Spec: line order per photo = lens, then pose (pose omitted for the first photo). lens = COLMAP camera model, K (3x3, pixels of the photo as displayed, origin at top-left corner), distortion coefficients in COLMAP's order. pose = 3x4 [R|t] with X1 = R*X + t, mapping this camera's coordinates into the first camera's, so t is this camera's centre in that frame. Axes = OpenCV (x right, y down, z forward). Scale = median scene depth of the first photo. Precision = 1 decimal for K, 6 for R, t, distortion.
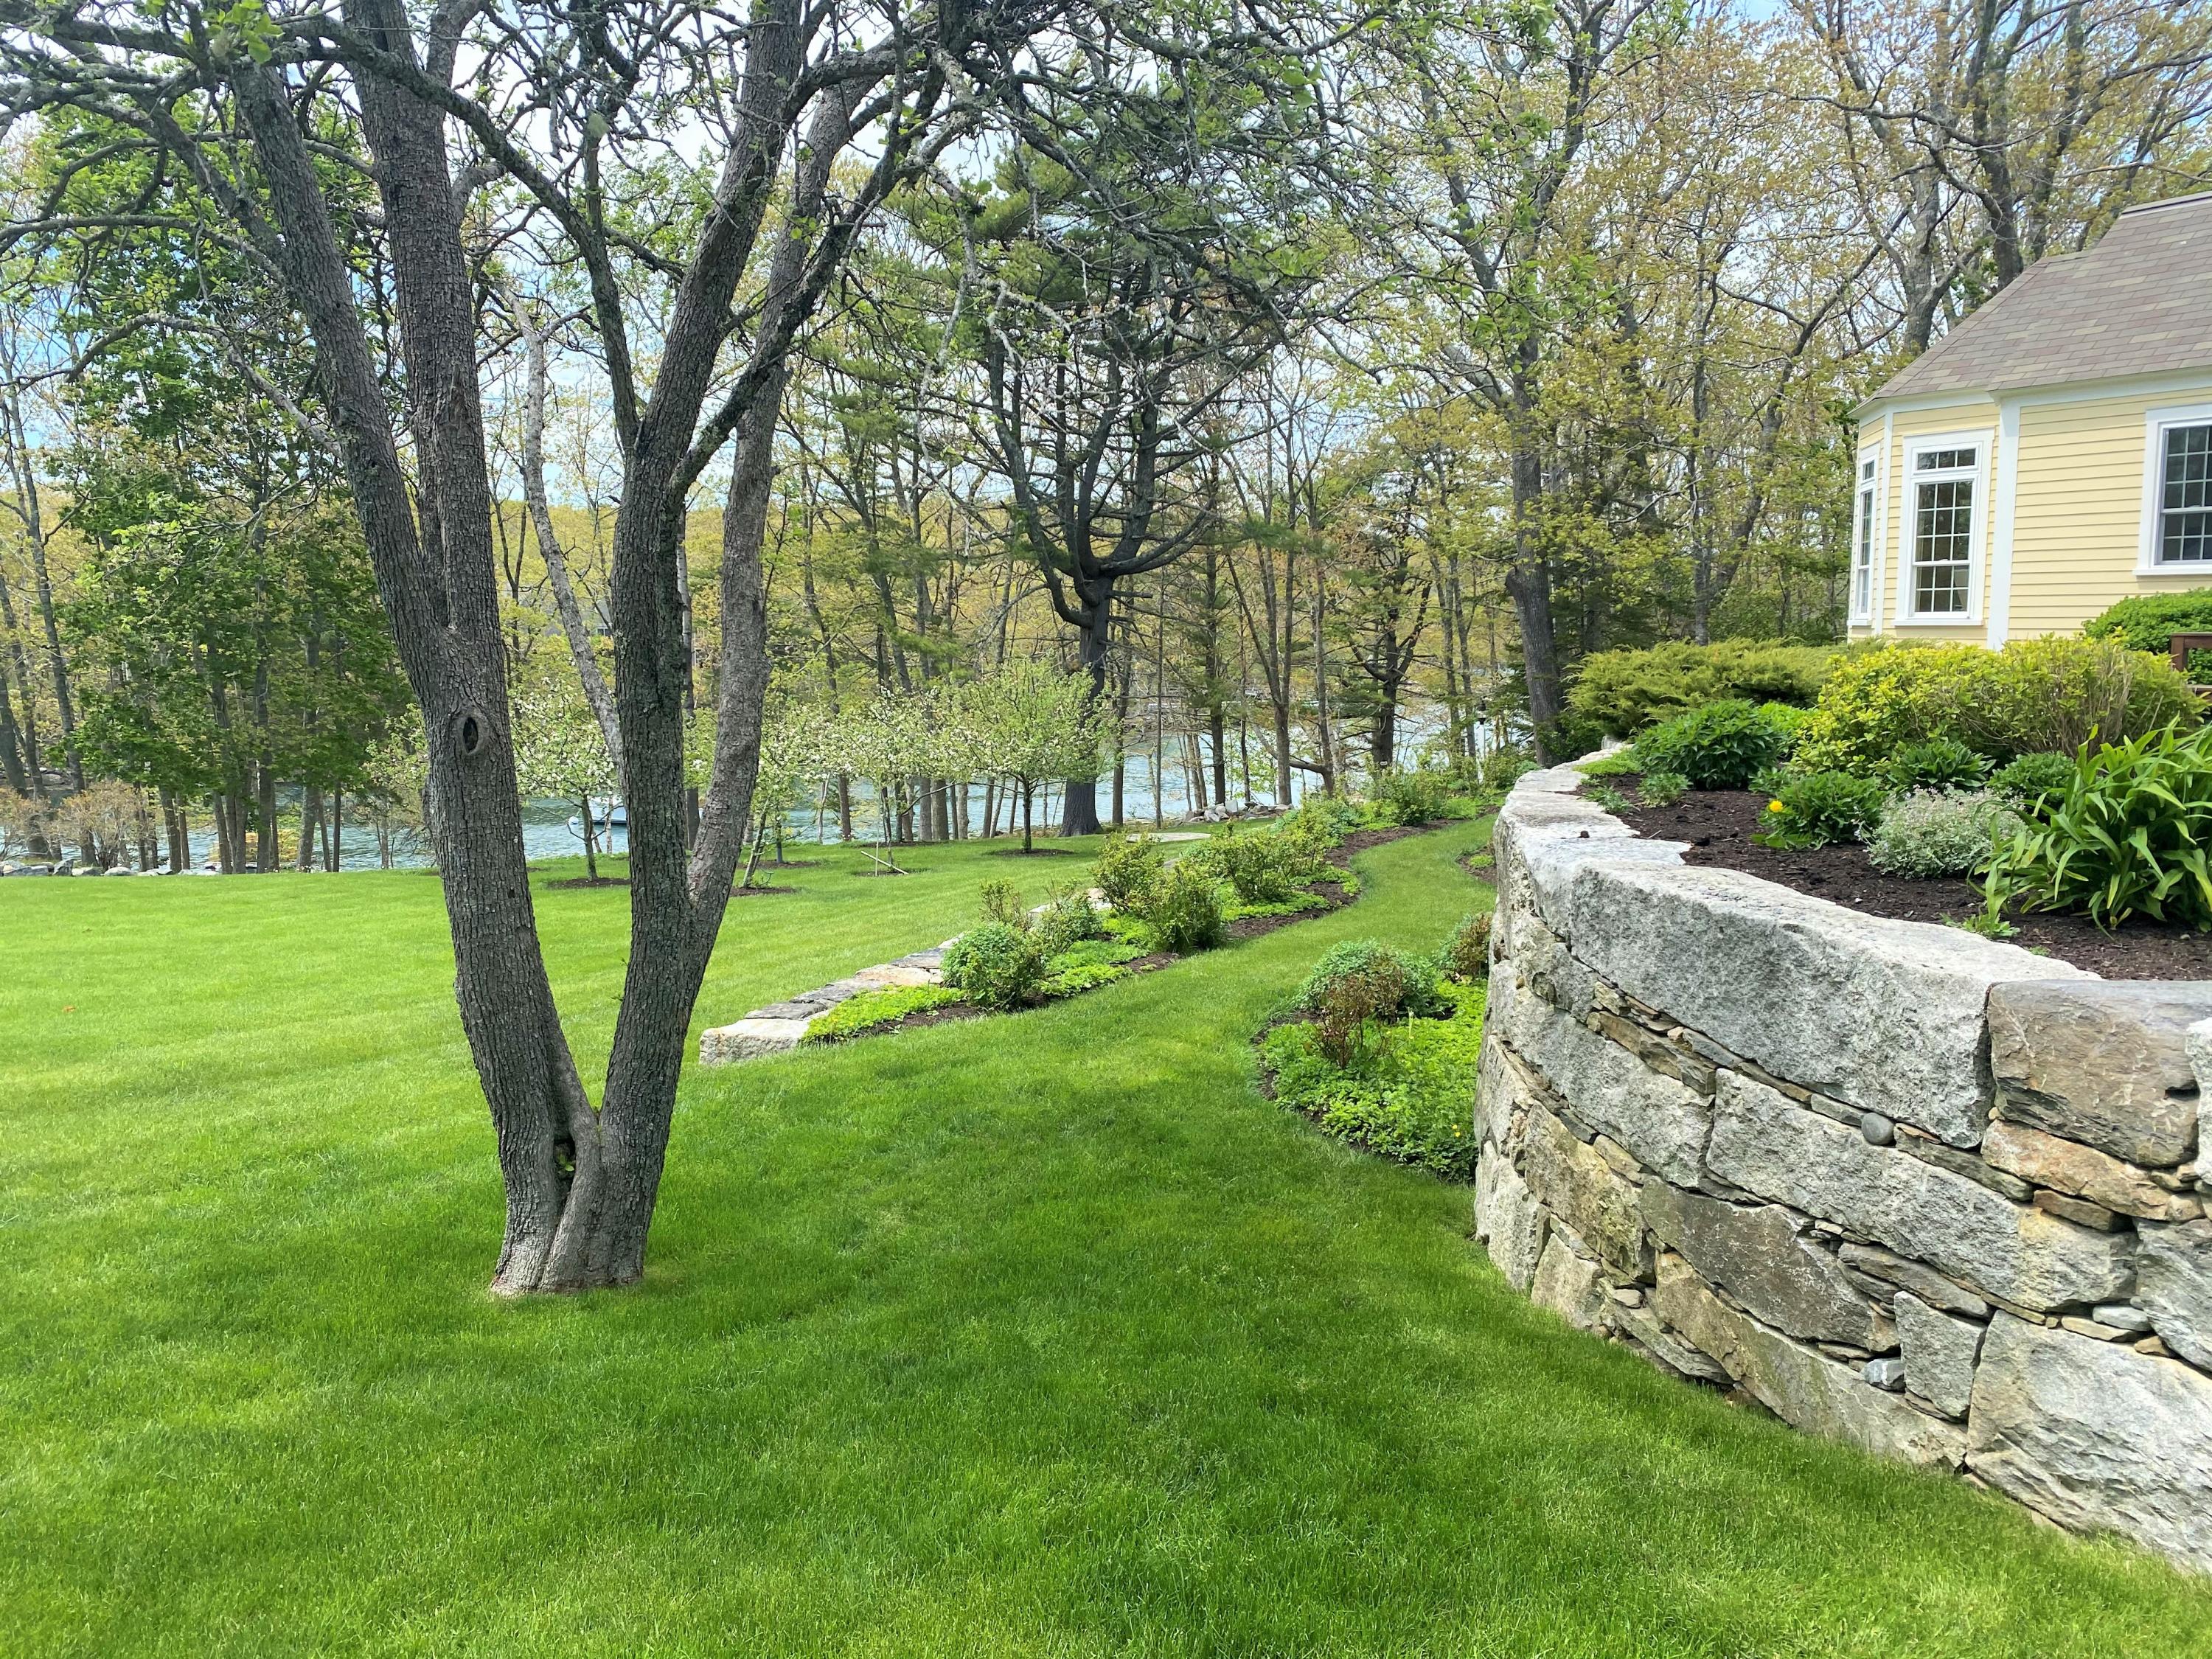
lens RADIAL K [[1680.7, 0, 1106.0], [0, 1680.7, 829.5], [0, 0, 1]] dist [0.014908, 0.001260]
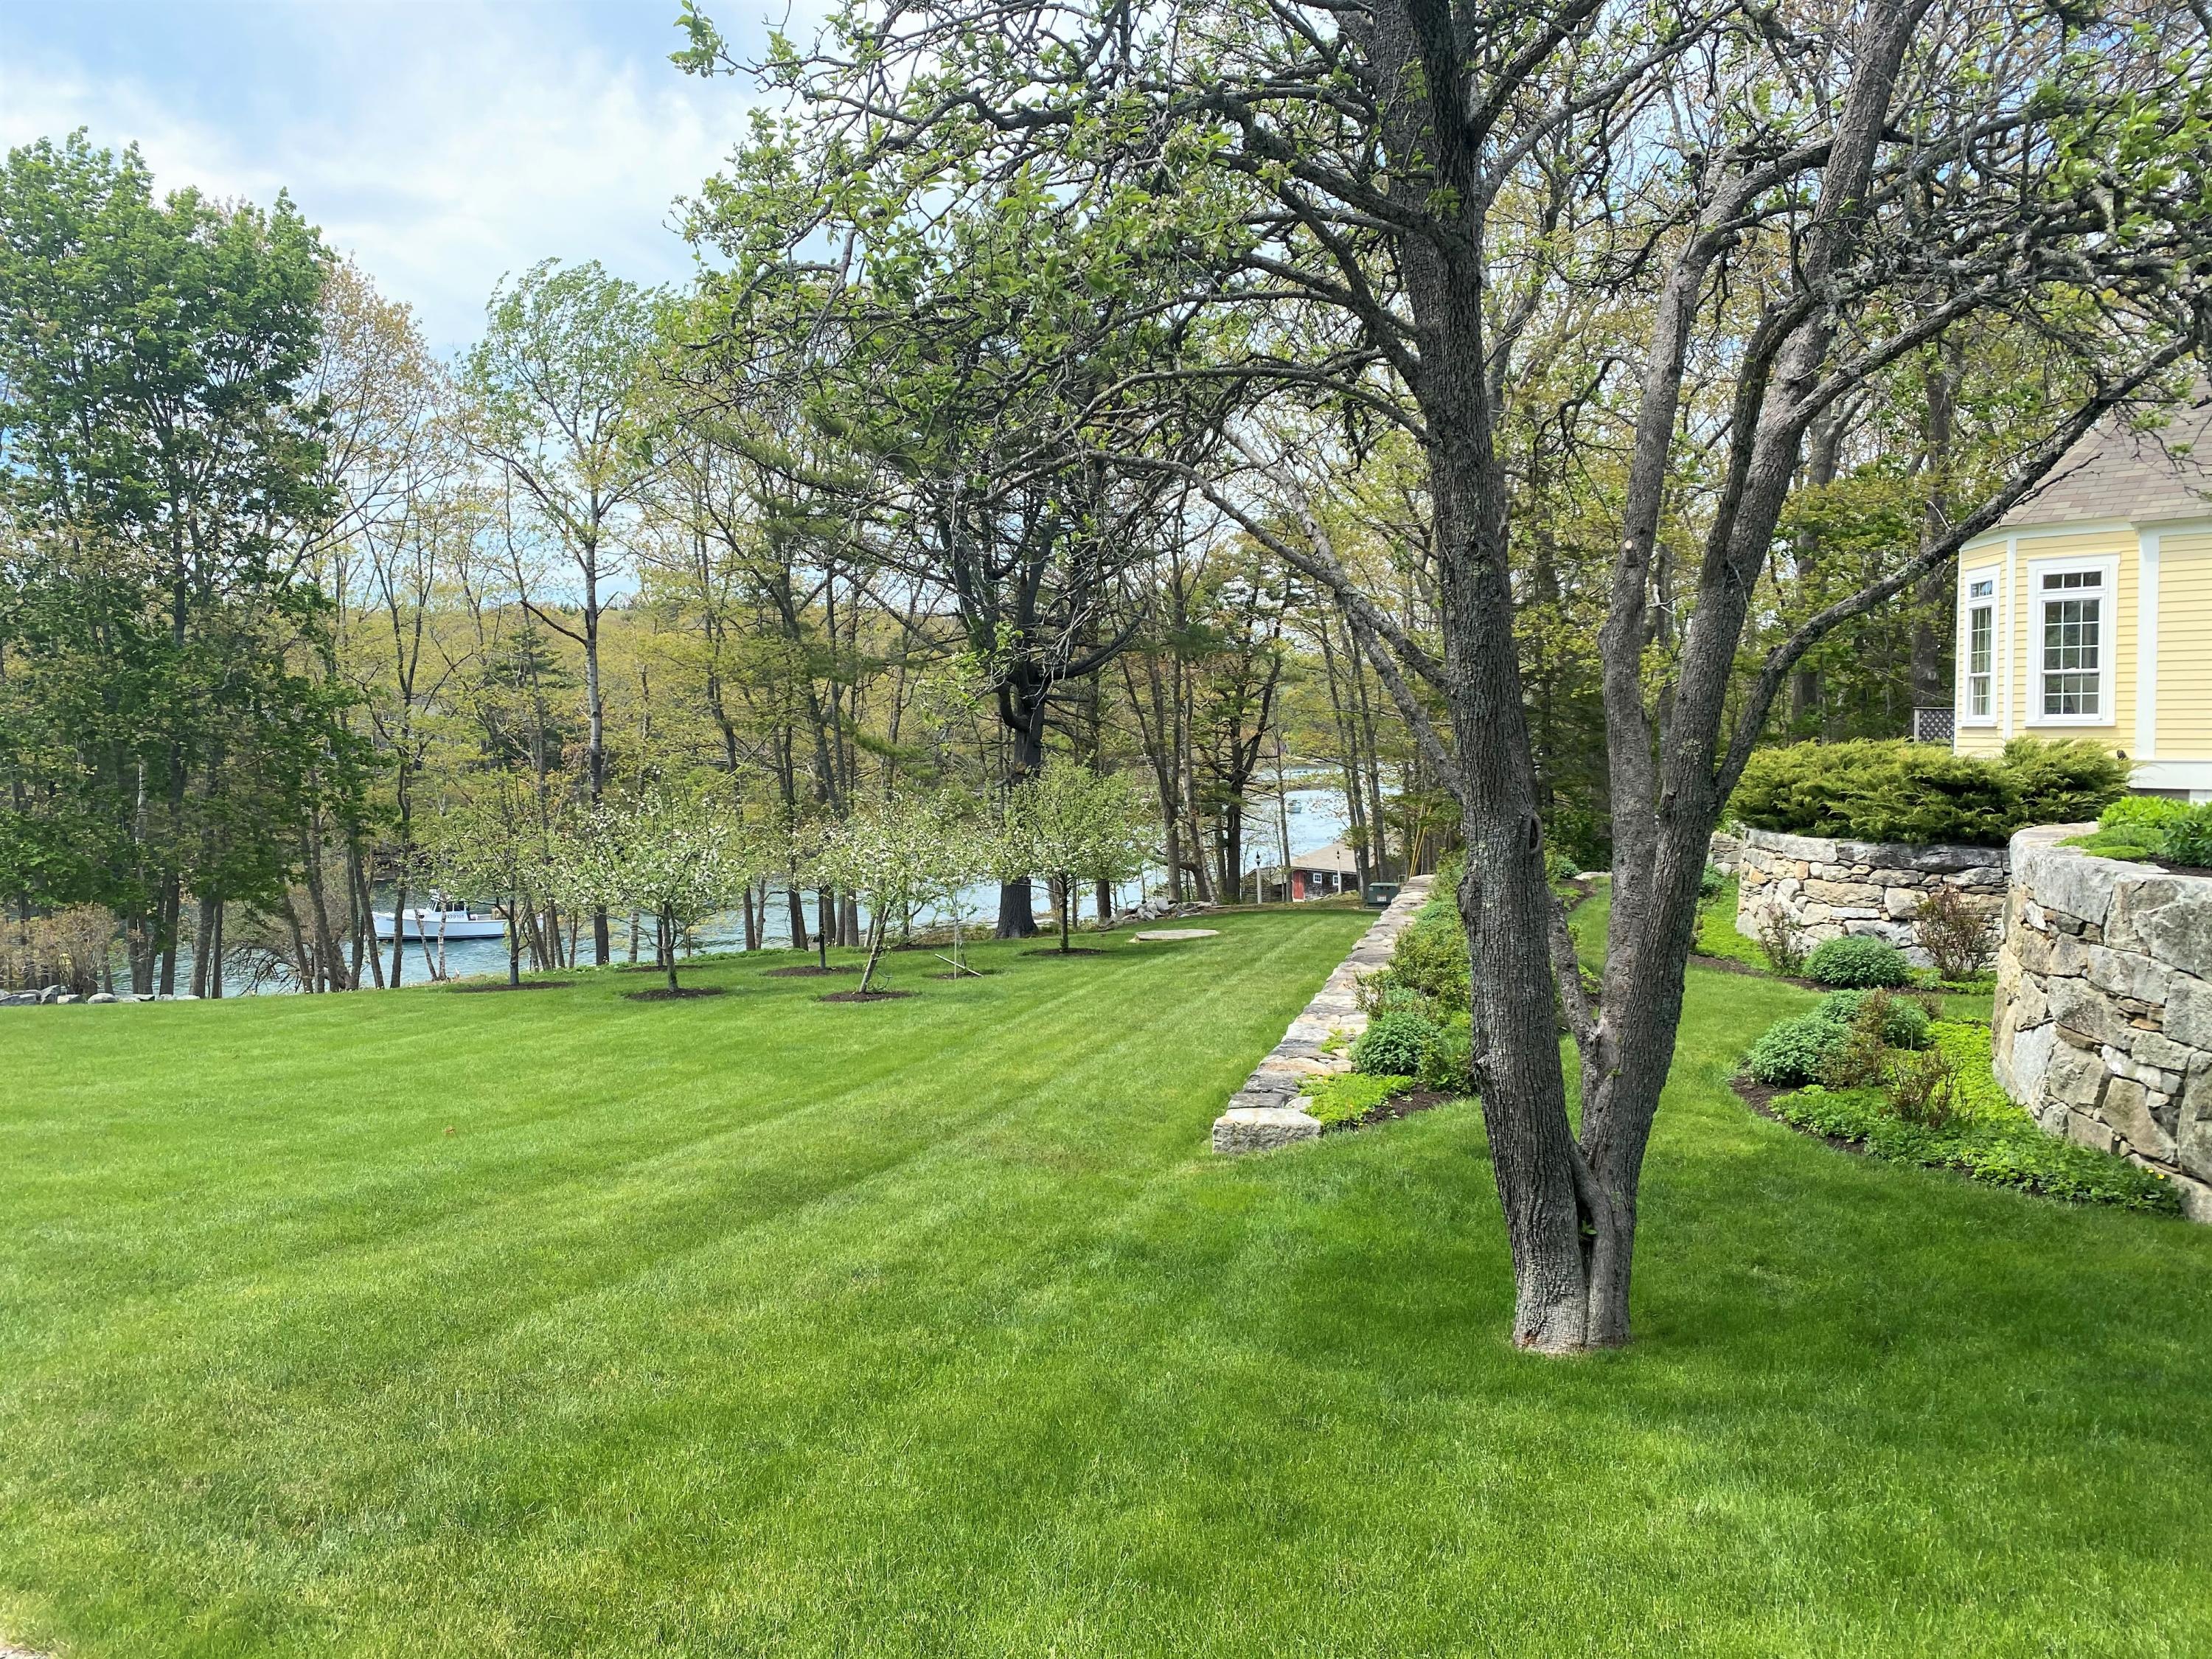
lens RADIAL K [[1668.8, 0, 1106.0], [0, 1668.8, 829.5], [0, 0, 1]] dist [0.026087, -0.001895]
pose [[0.990034, -0.015315, 0.139997, -0.296999], [0.023712, 0.998005, -0.058505, -0.001395], [-0.138821, 0.061241, 0.988422, -0.016980]]
